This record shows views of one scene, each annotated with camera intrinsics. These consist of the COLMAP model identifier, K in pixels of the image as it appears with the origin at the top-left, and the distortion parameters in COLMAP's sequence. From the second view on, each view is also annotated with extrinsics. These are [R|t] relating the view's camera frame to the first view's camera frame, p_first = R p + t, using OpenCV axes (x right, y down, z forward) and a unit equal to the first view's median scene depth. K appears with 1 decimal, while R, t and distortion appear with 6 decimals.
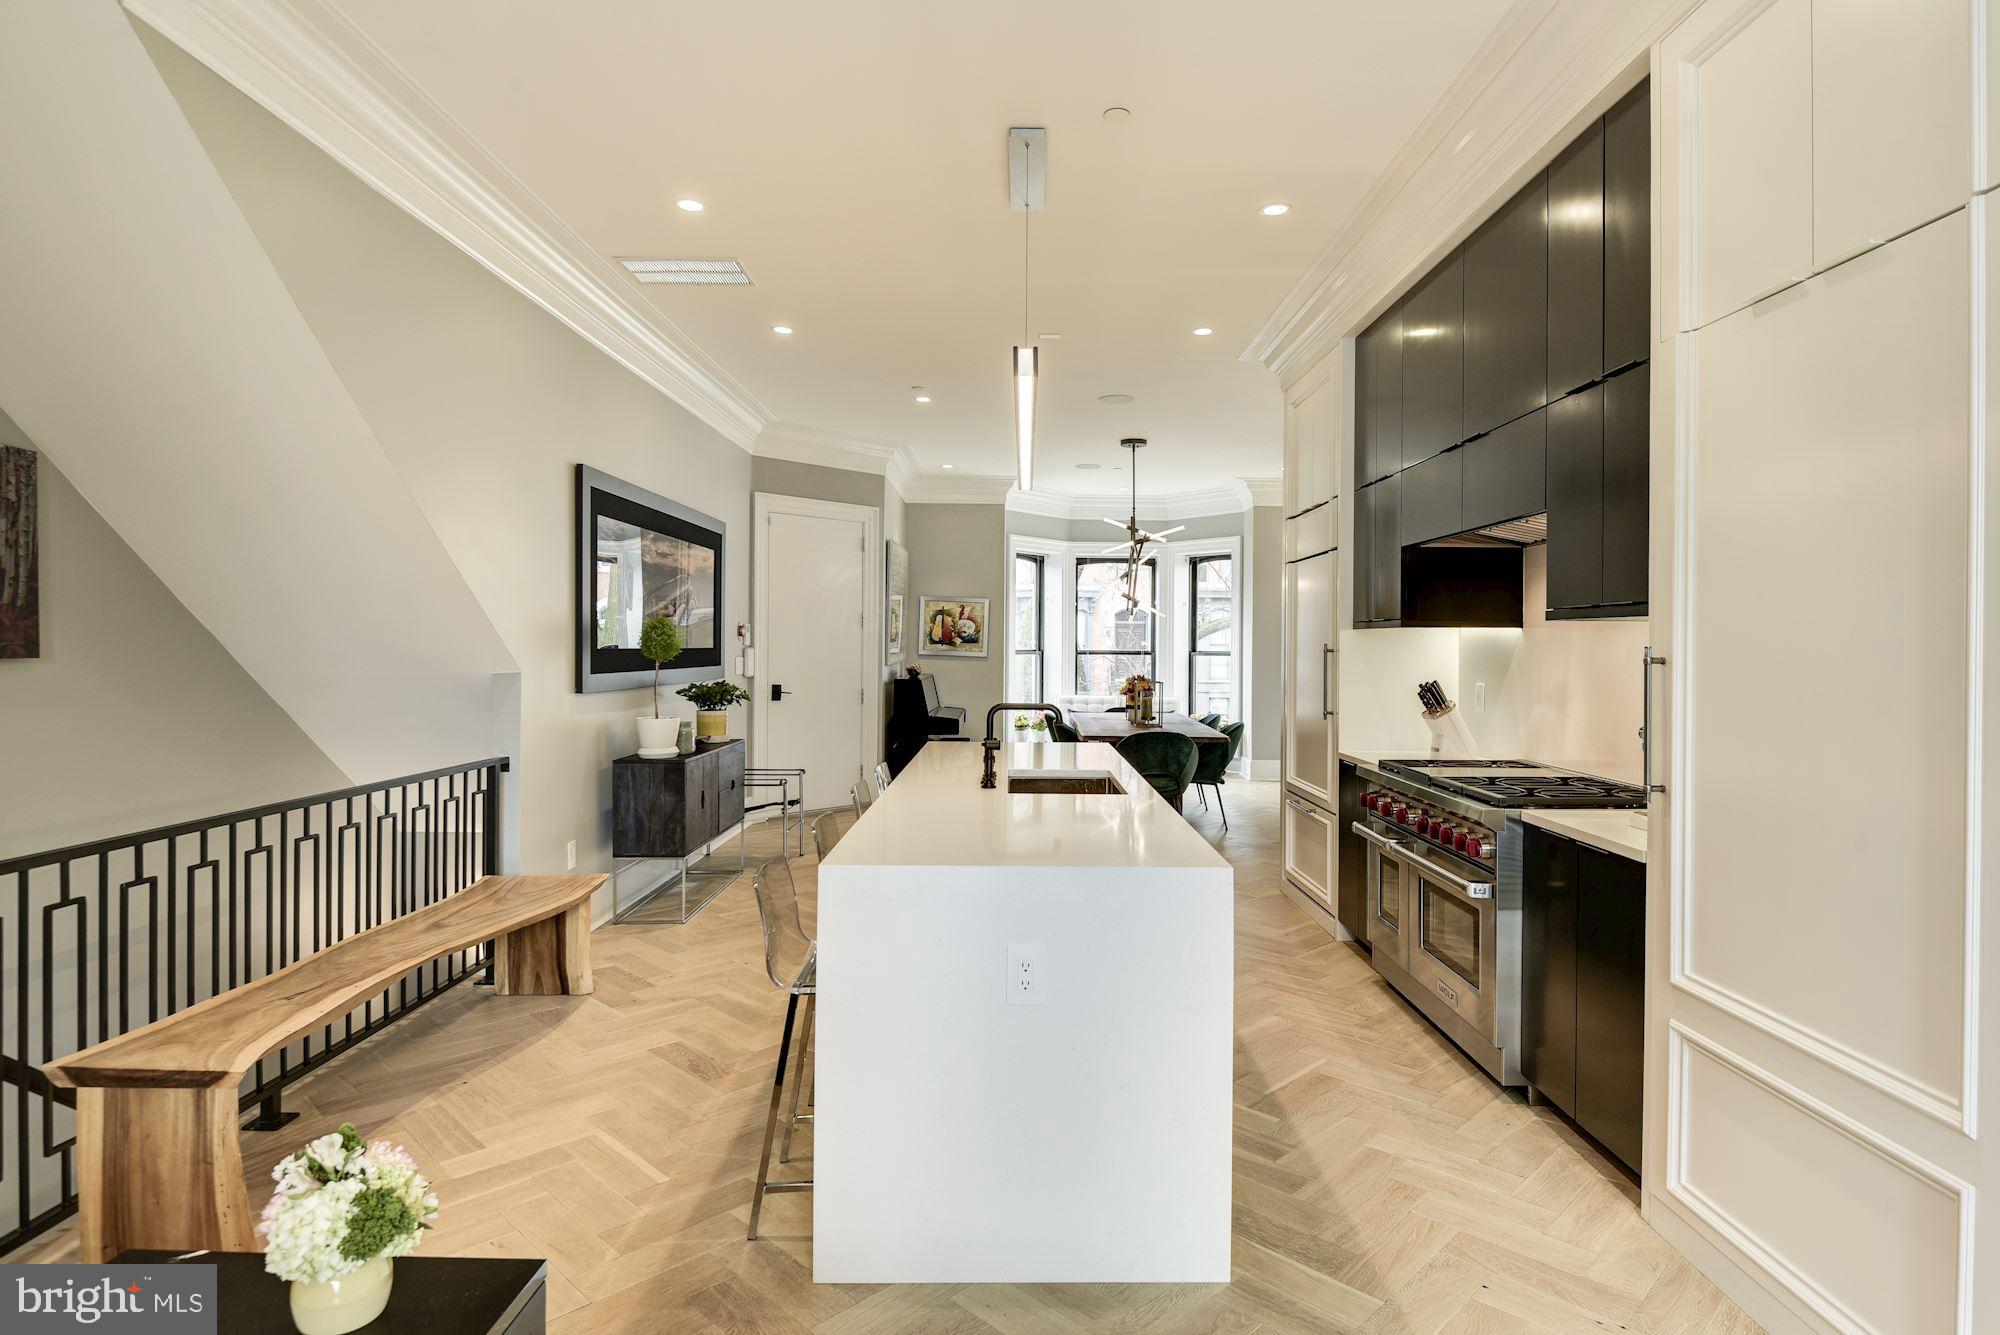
lens RADIAL K [[1066.8, 0, 1000.0], [0, 1066.8, 667.5], [0, 0, 1]] dist [0.038485, 0.000304]
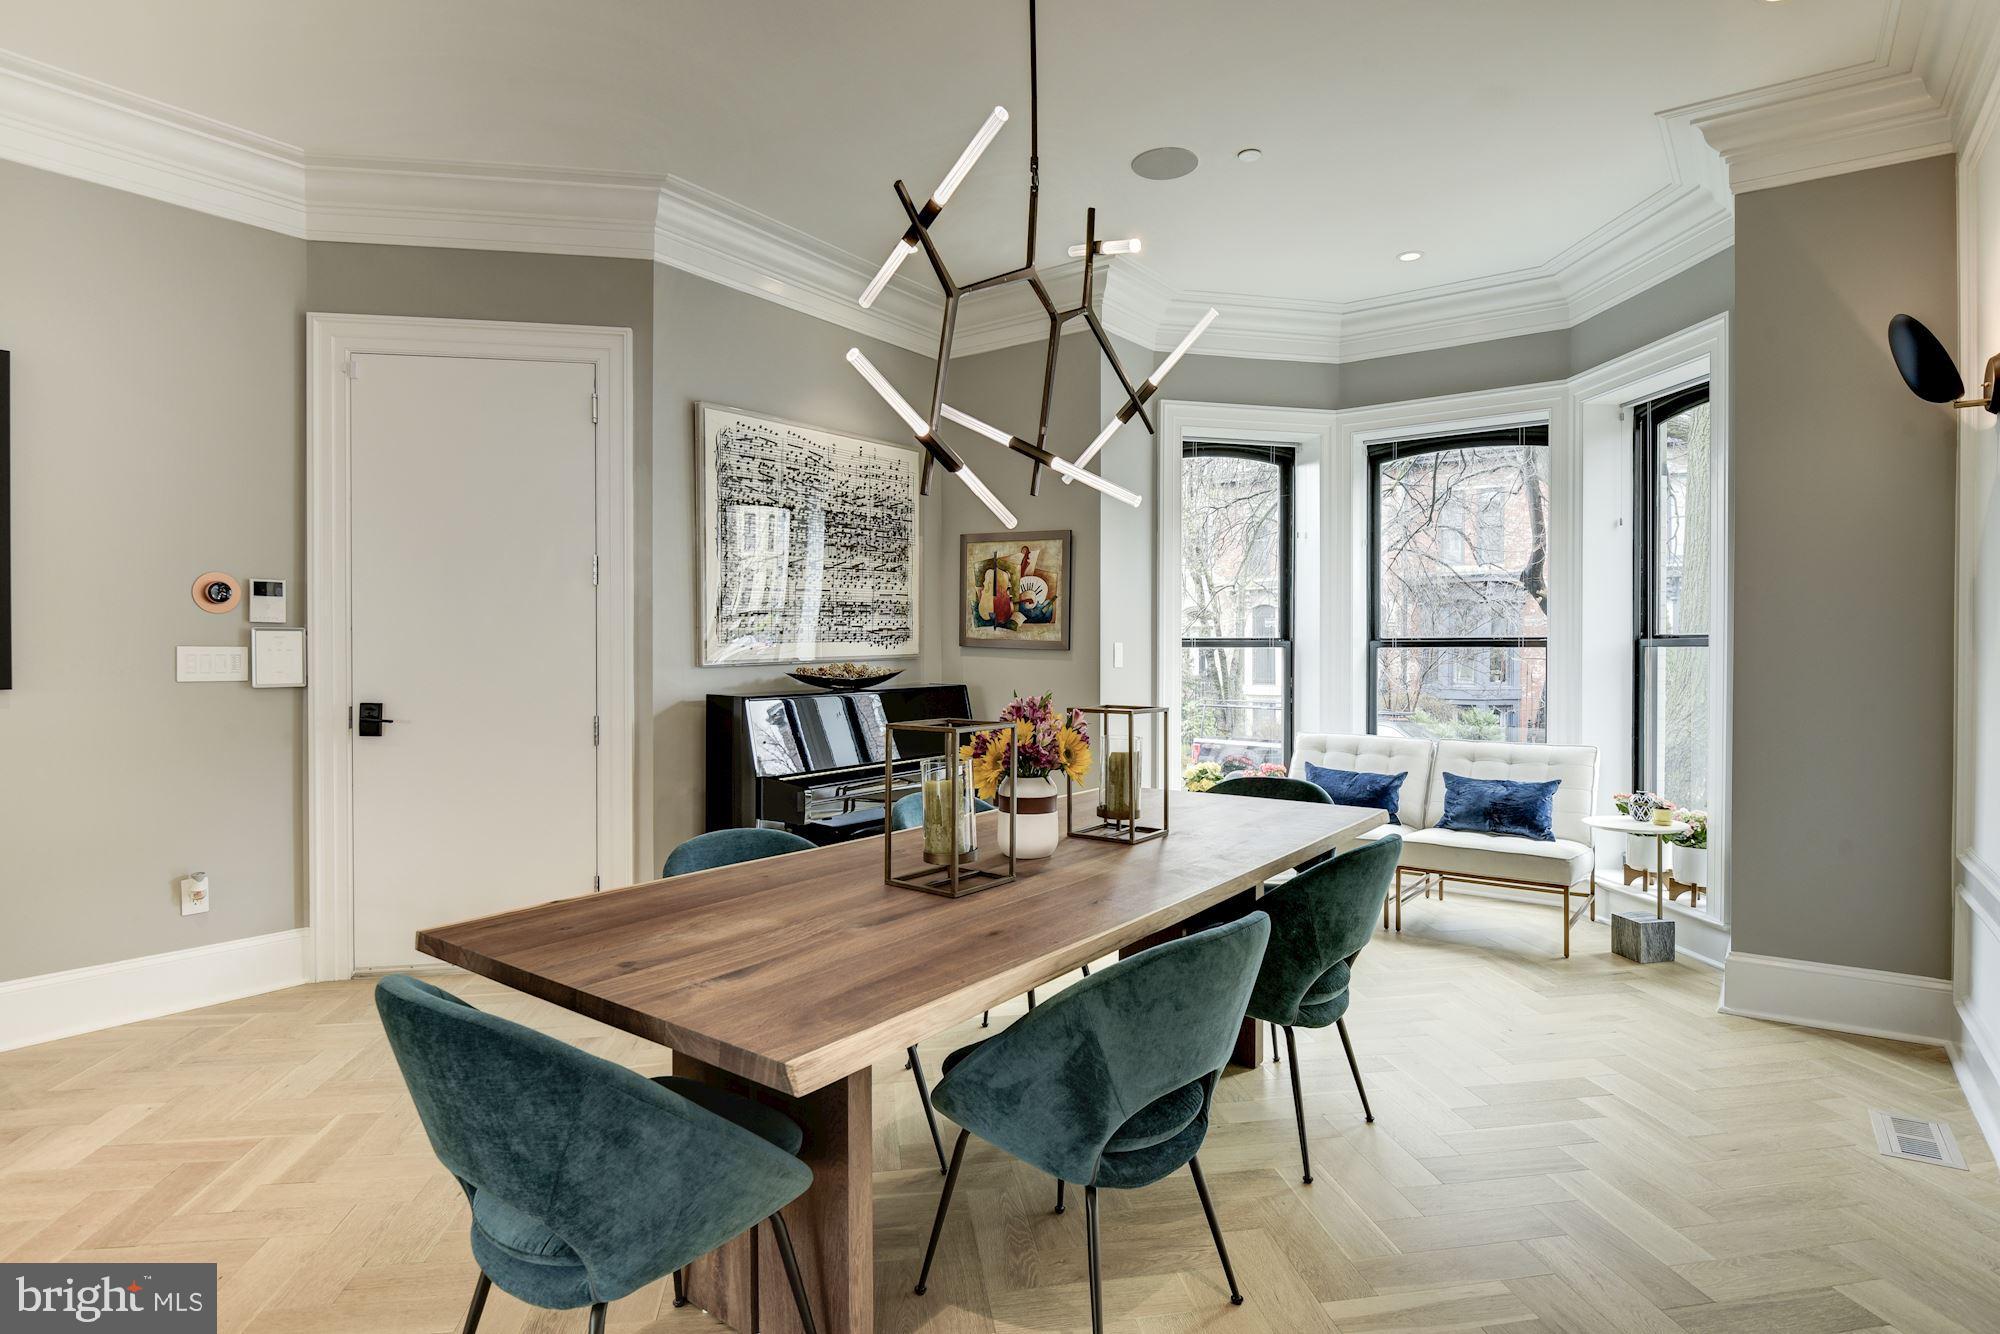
lens RADIAL K [[1066.8, 0, 1000.0], [0, 1066.8, 667.0], [0, 0, 1]] dist [0.038485, 0.000304]
pose [[0.821034, 0.012996, -0.570731, 0.241477], [-0.009752, 0.999914, 0.008740, -0.006579], [0.570796, -0.001610, 0.821090, 0.580291]]
